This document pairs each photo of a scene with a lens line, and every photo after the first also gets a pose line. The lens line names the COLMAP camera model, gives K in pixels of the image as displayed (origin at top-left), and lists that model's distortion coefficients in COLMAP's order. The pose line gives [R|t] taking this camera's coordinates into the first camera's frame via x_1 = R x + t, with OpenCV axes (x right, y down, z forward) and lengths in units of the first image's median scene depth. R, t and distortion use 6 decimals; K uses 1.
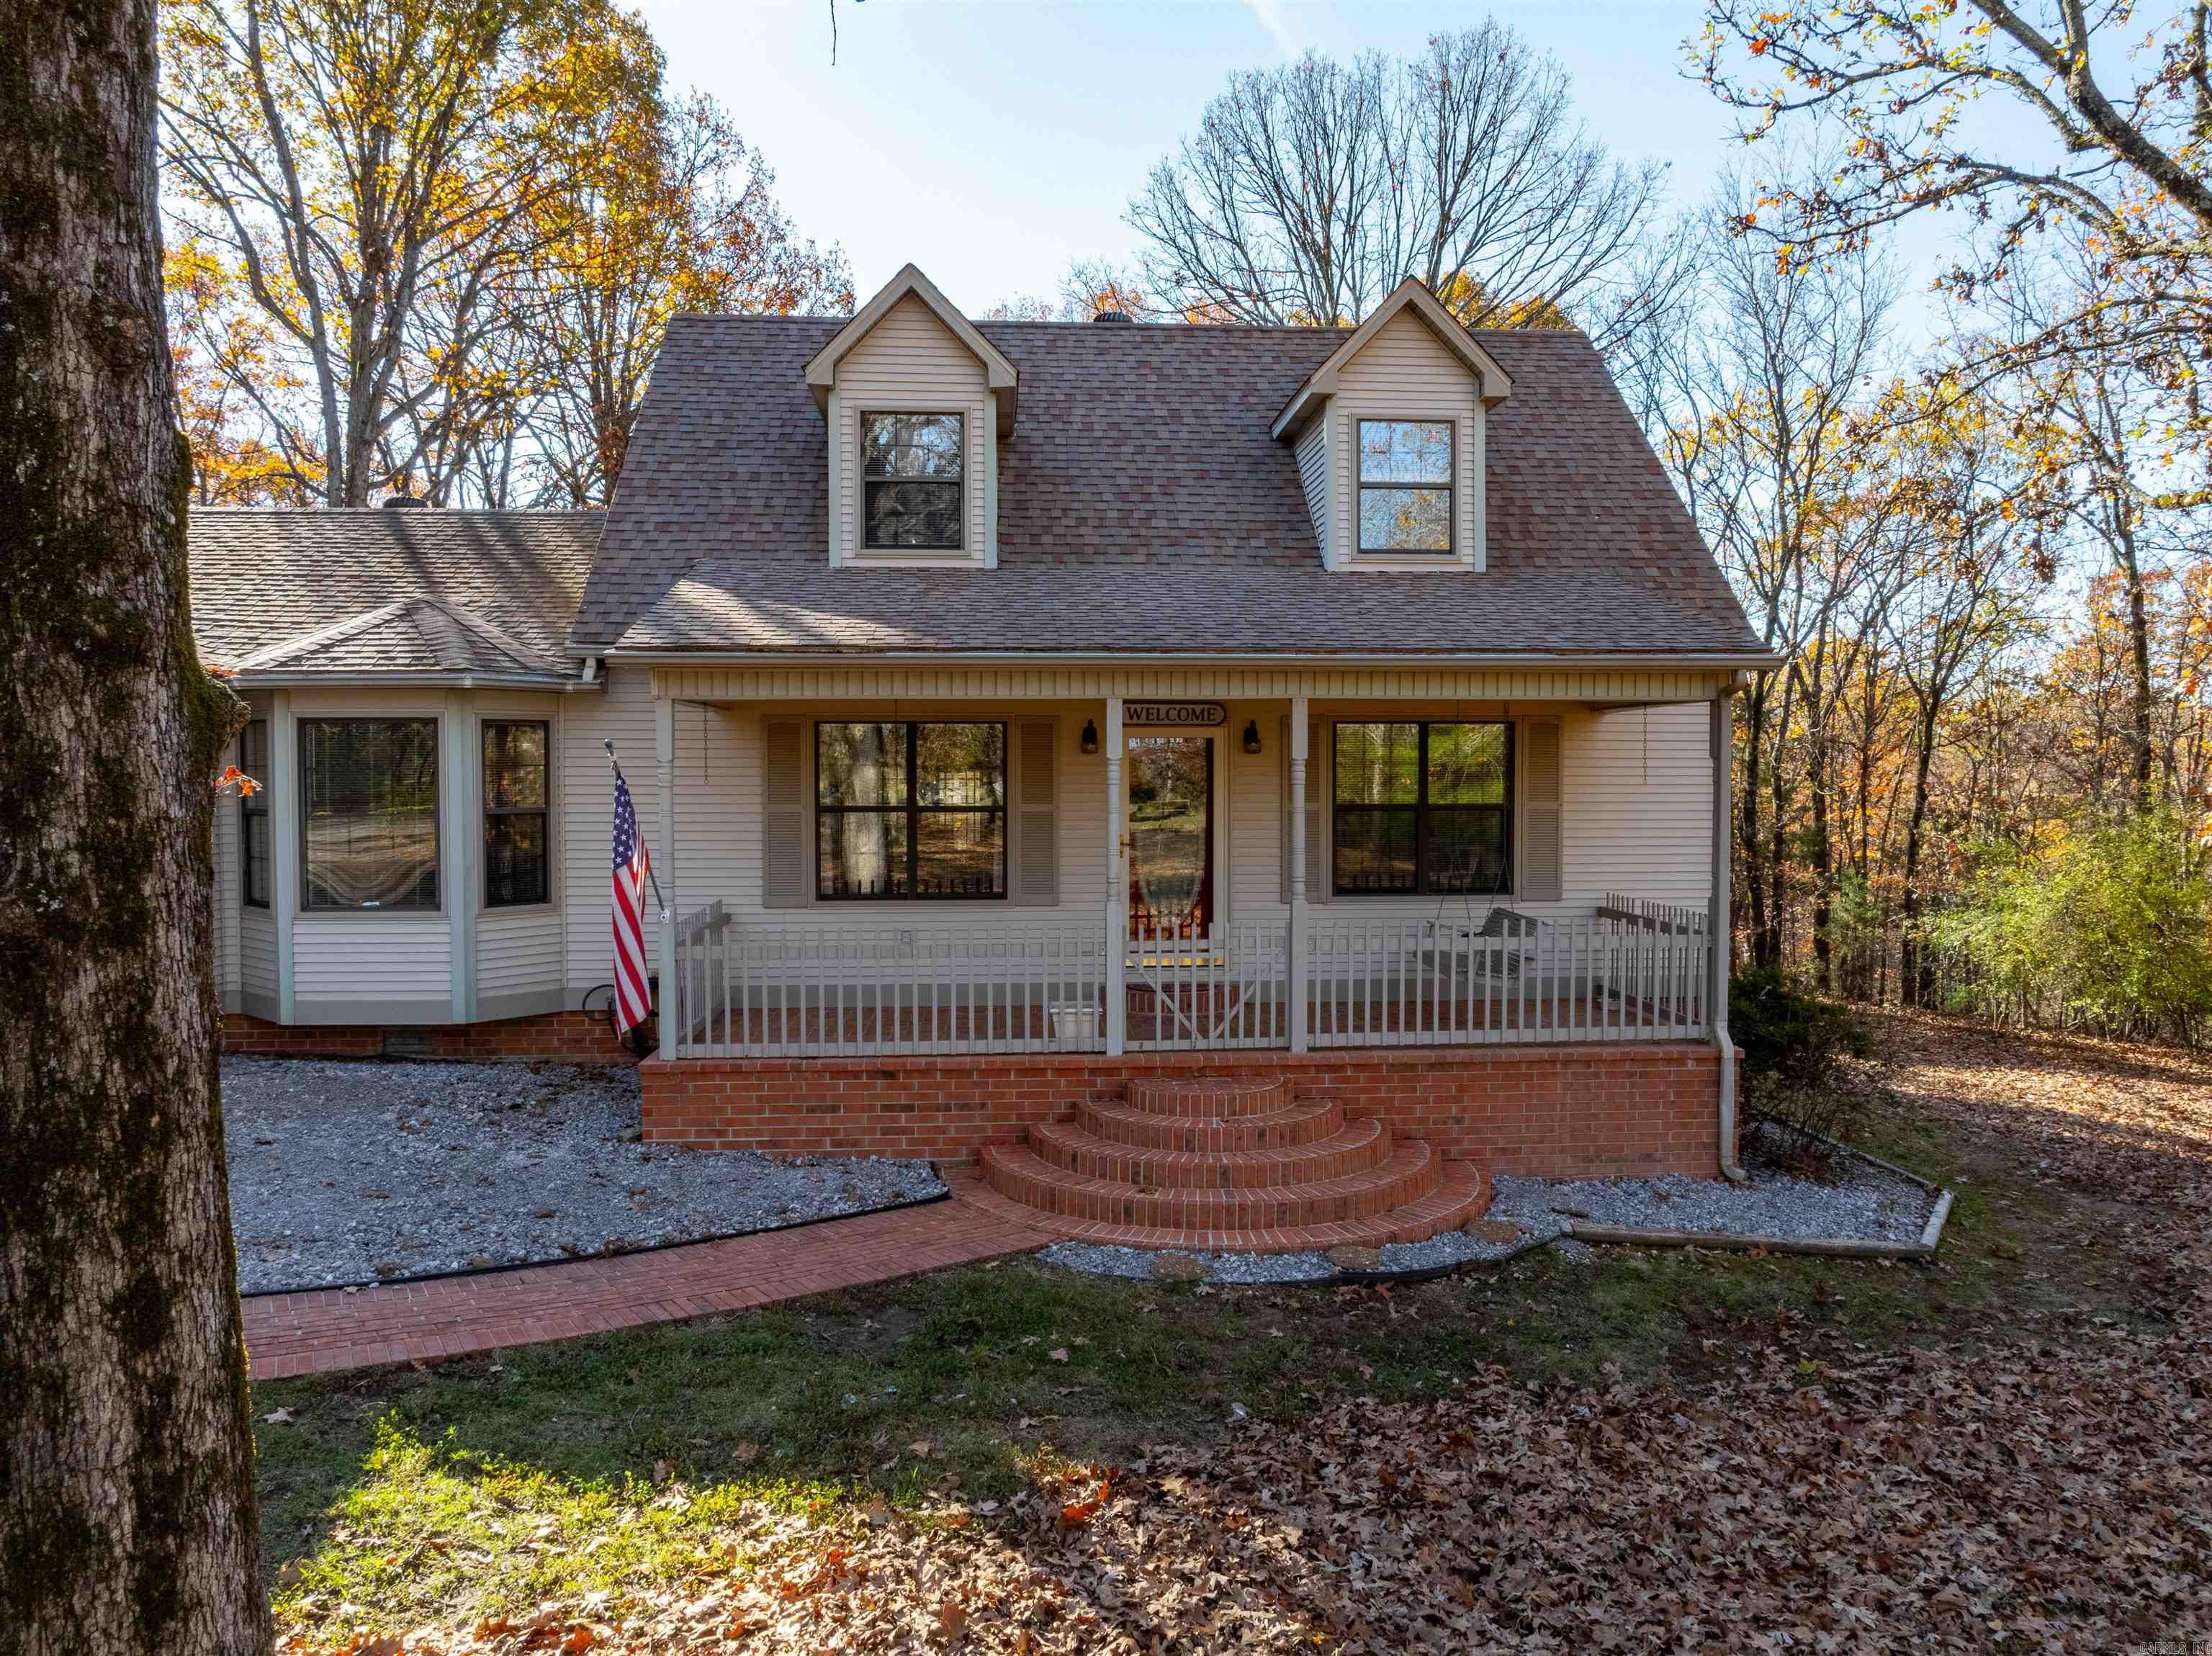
lens RADIAL K [[1768.5, 0, 1103.8], [0, 1768.5, 826.9], [0, 0, 1]] dist [-0.017249, -0.001880]
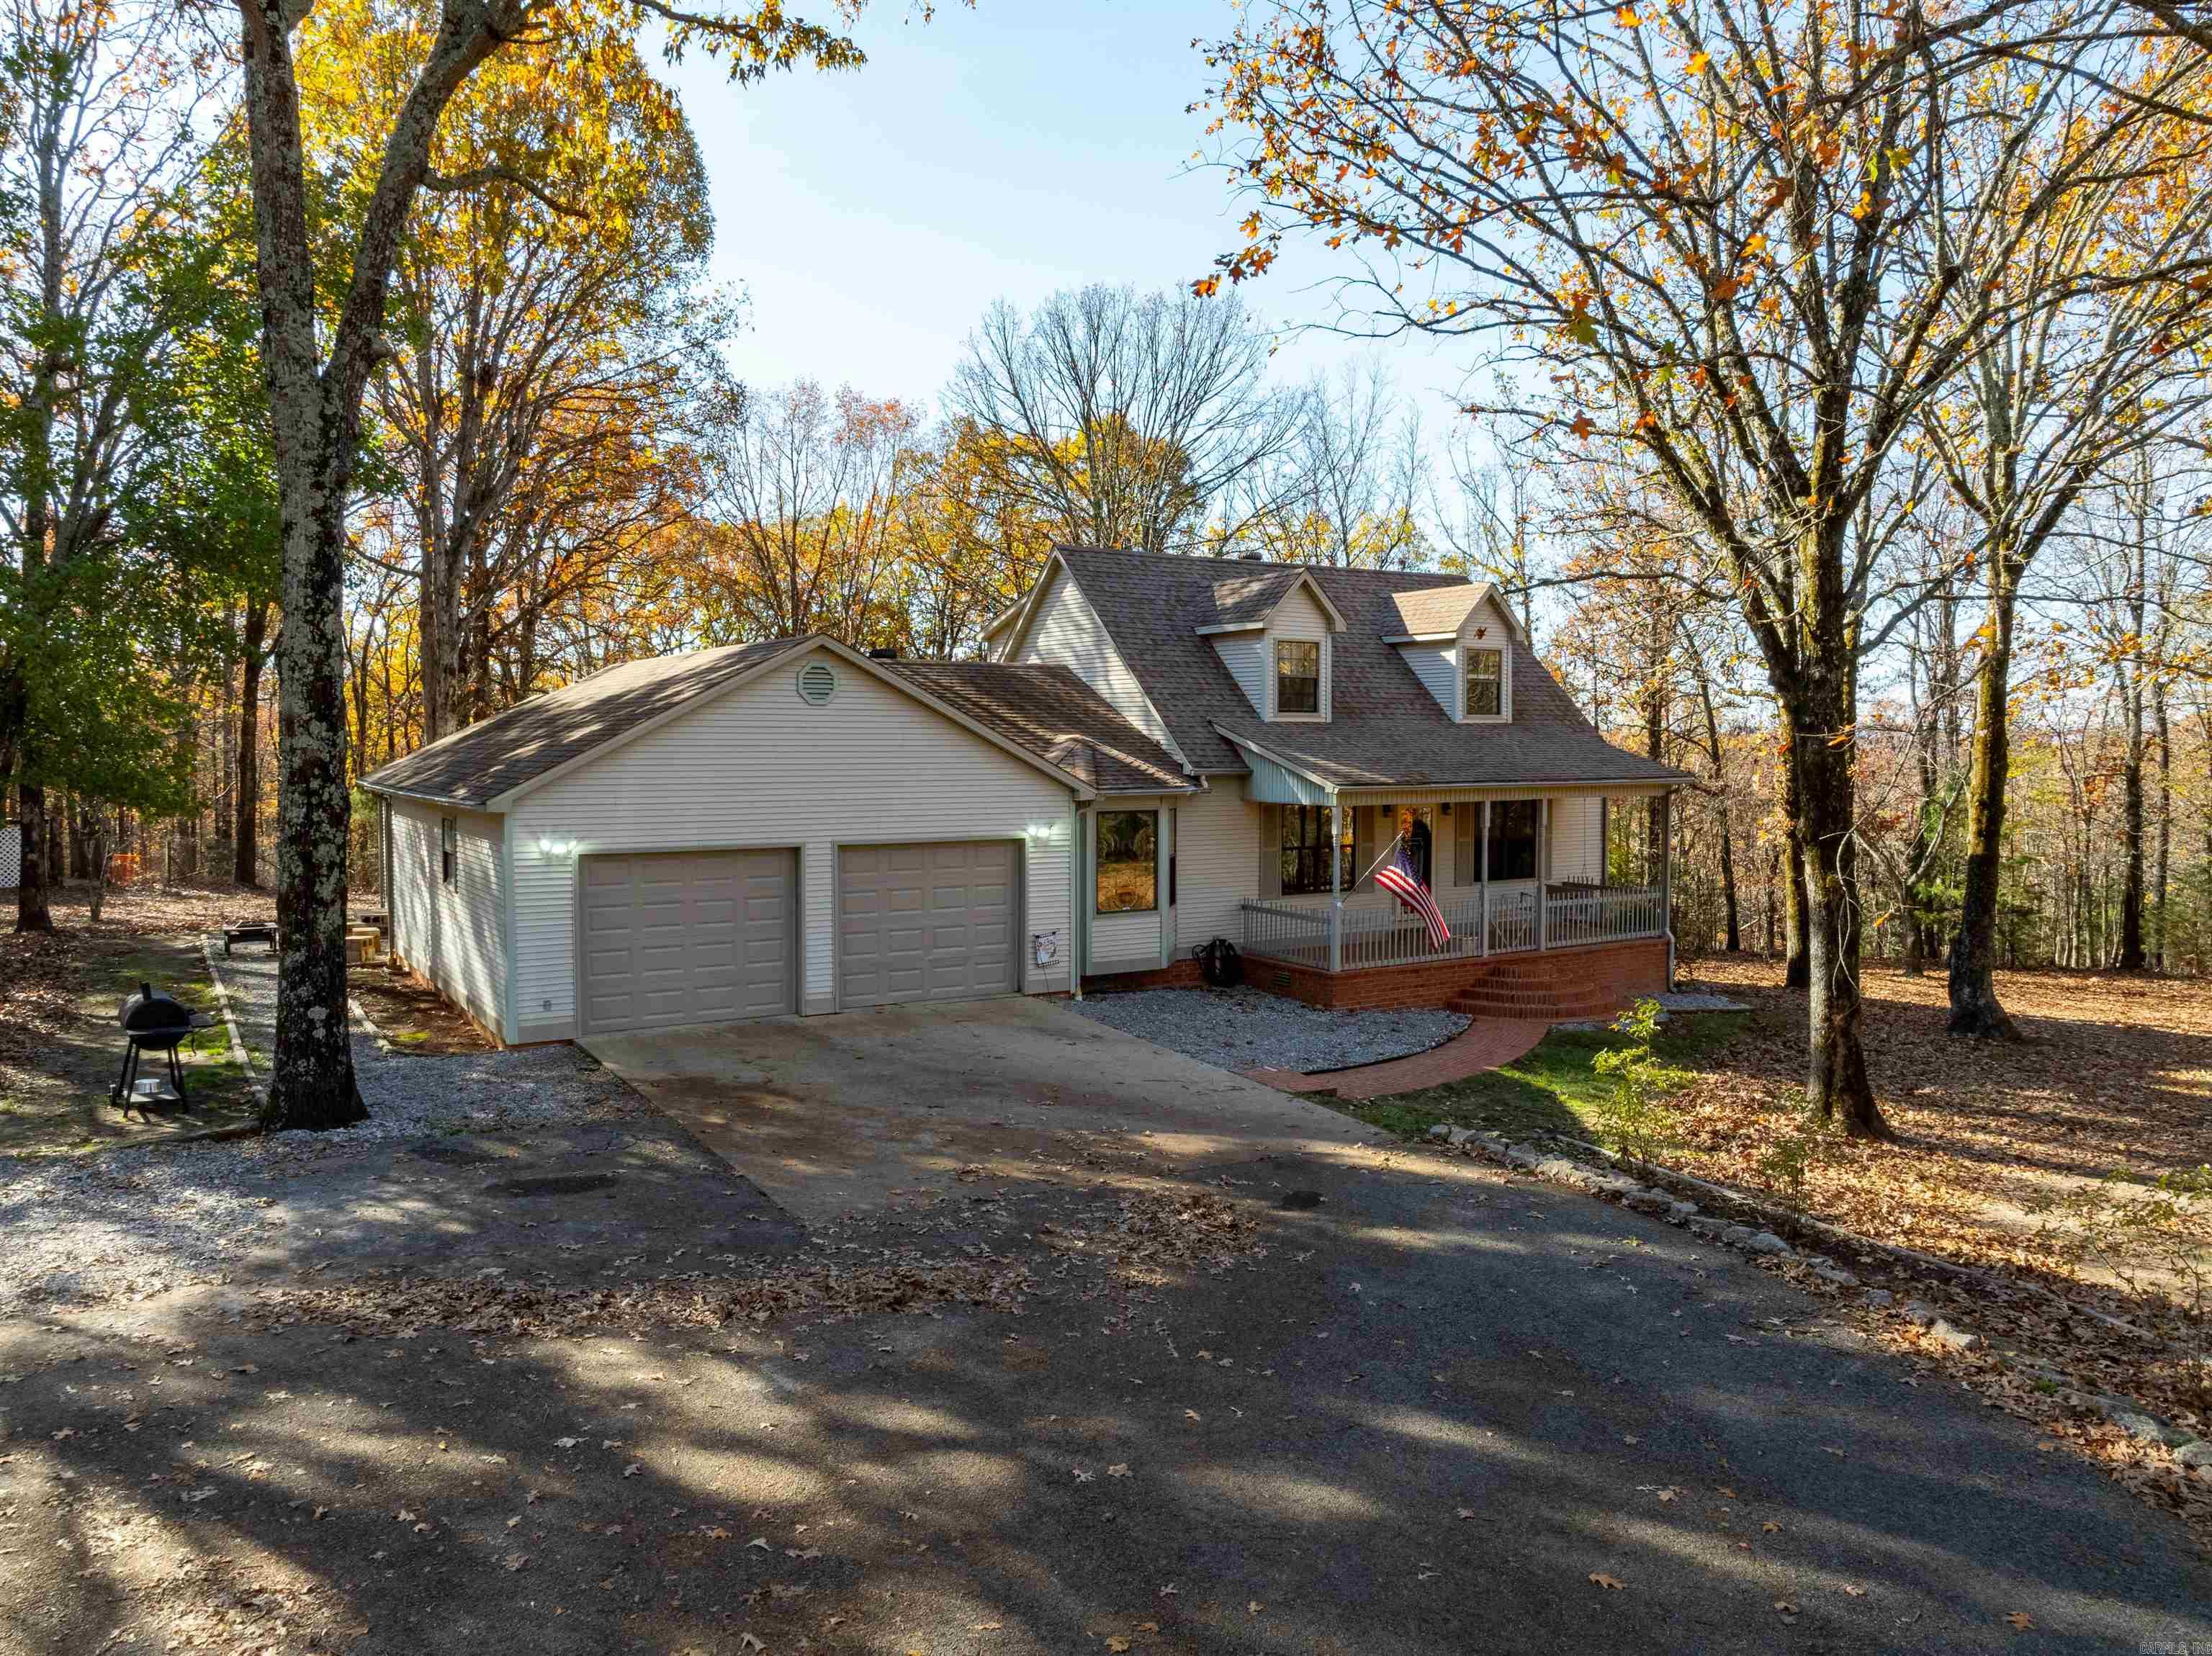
lens RADIAL K [[1552.2, 0, 1107.2], [0, 1552.2, 828.6], [0, 0, 1]] dist [-0.021801, 0.010989]
pose [[0.869489, -0.027917, 0.493164, -1.187796], [0.015992, 0.999469, 0.028382, -0.085084], [-0.493694, -0.016791, 0.869473, -0.414791]]
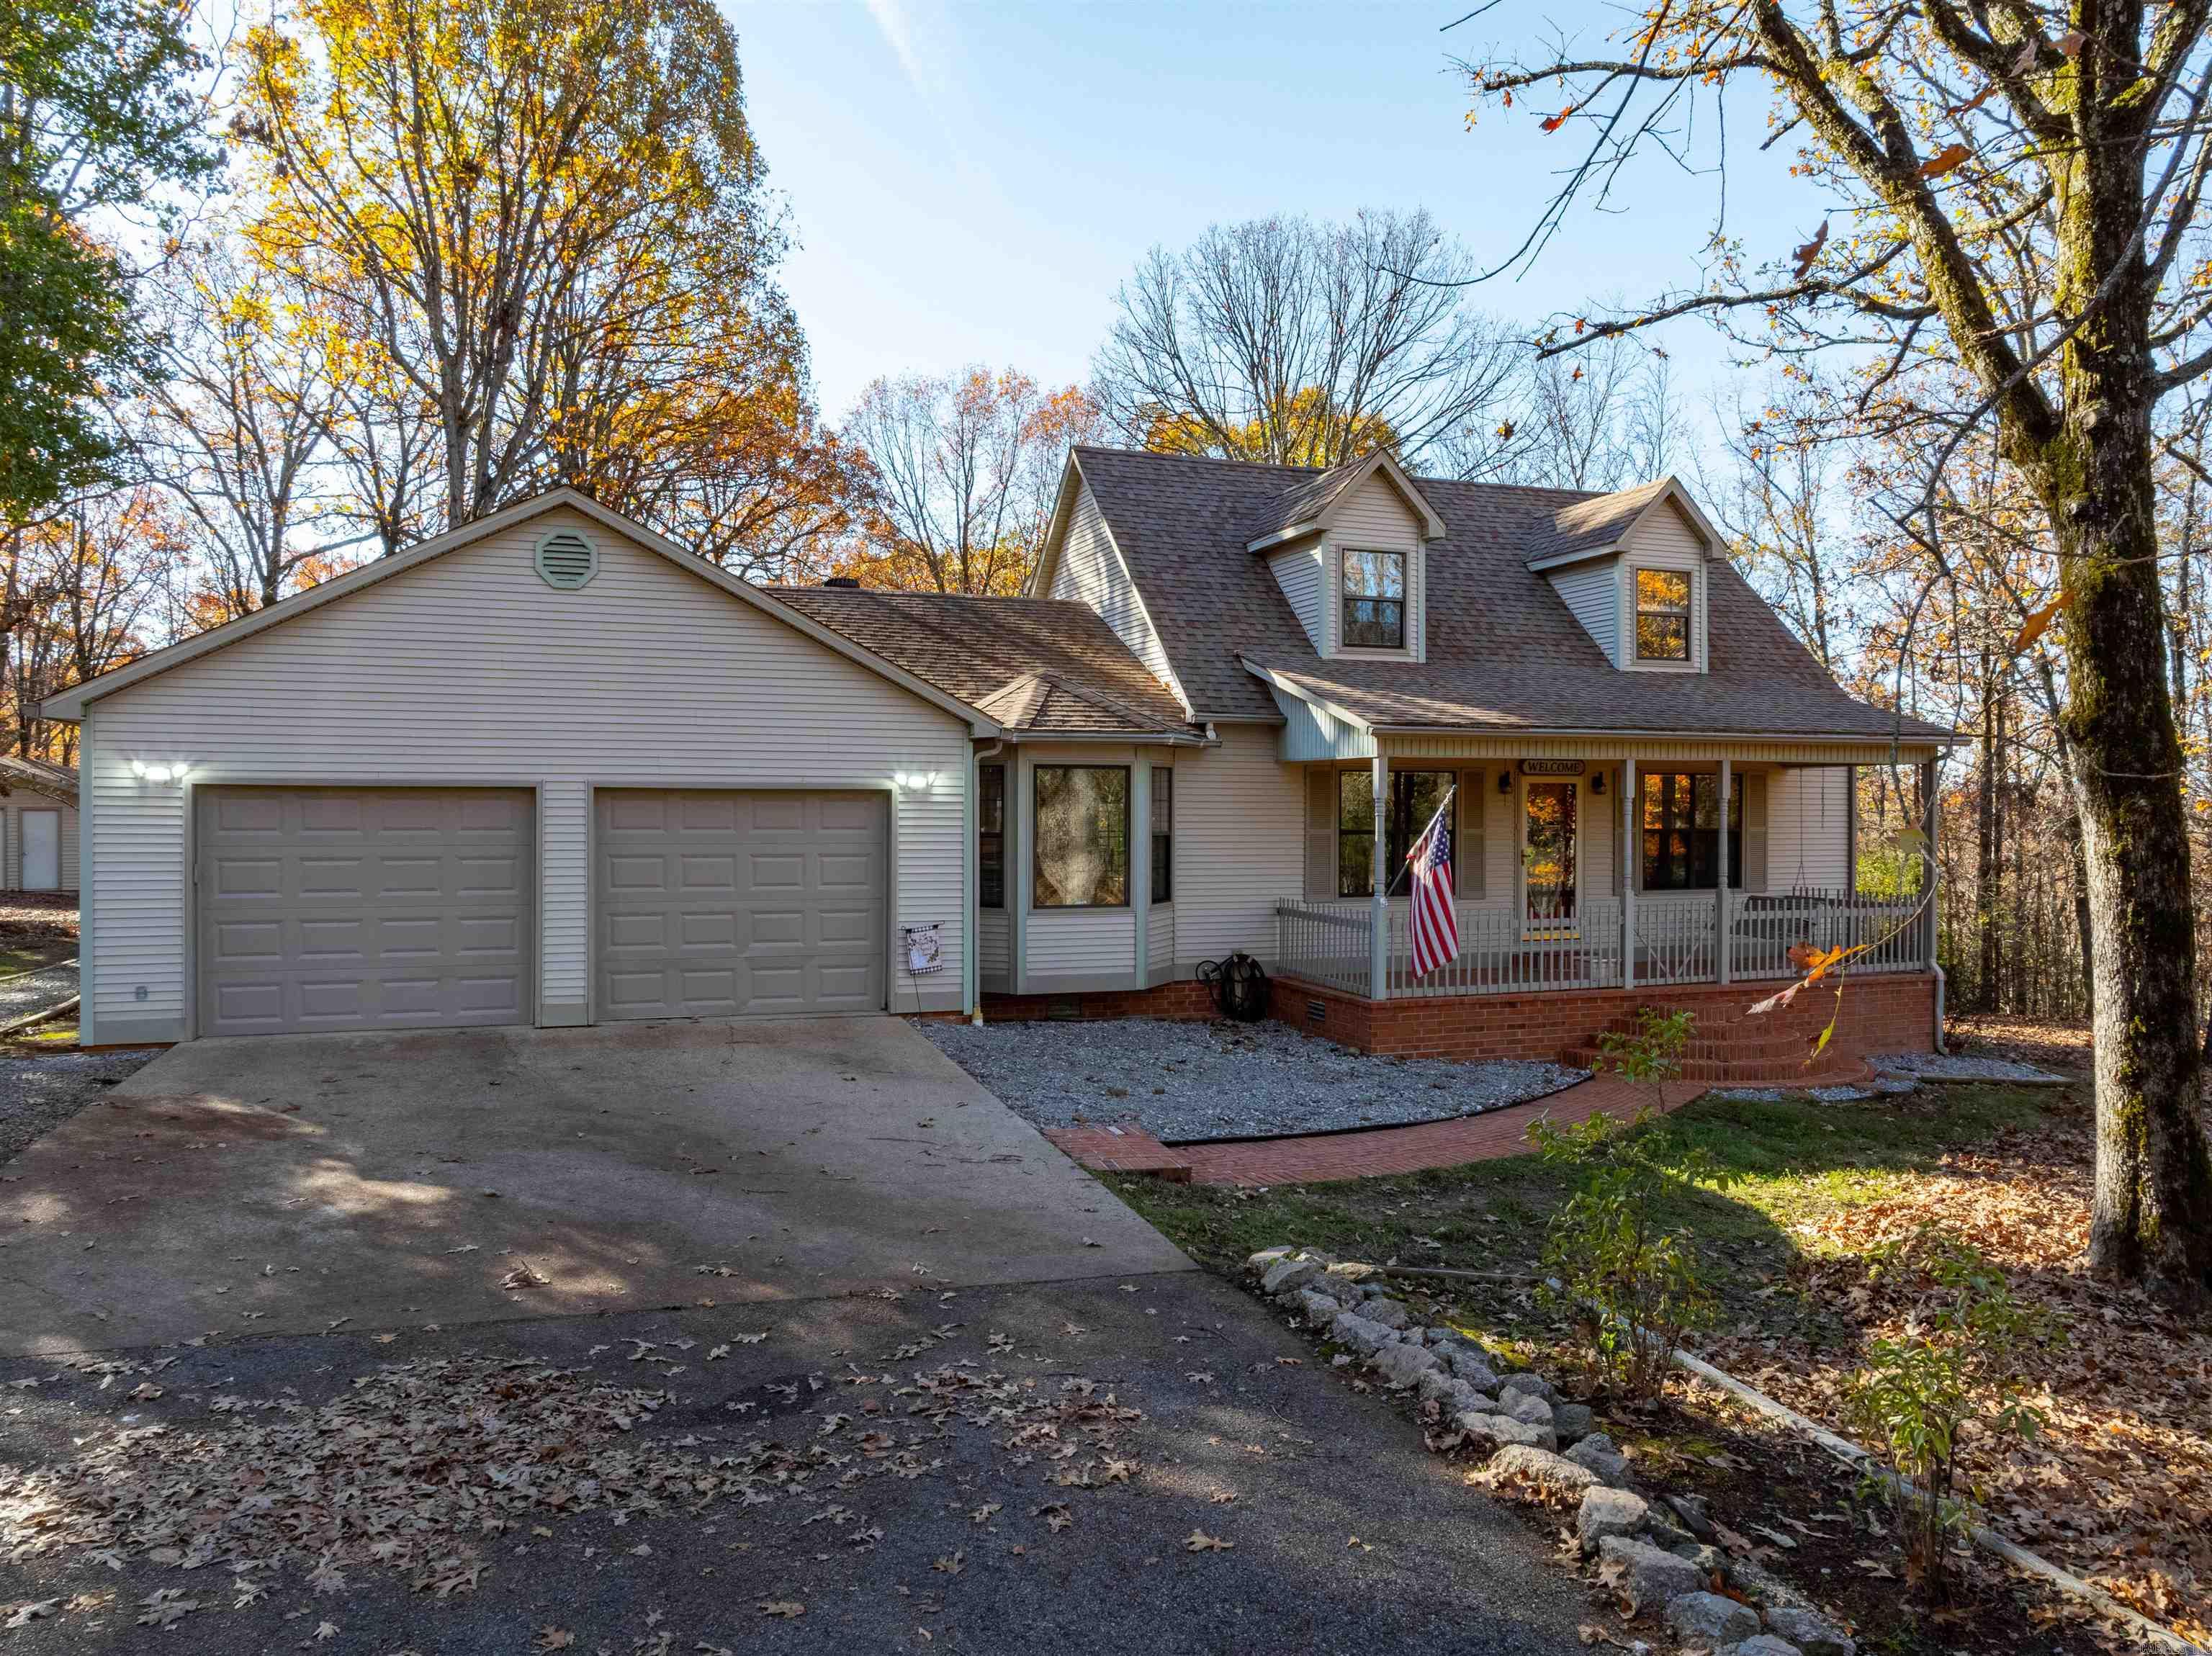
lens RADIAL K [[1552.2, 0, 1107.6], [0, 1552.2, 826.7], [0, 0, 1]] dist [-0.021801, 0.010989]
pose [[0.953858, -0.000489, 0.300259, -0.713045], [0.006536, 0.999796, -0.019133, 0.008310], [-0.300188, 0.020213, 0.953666, -0.133550]]
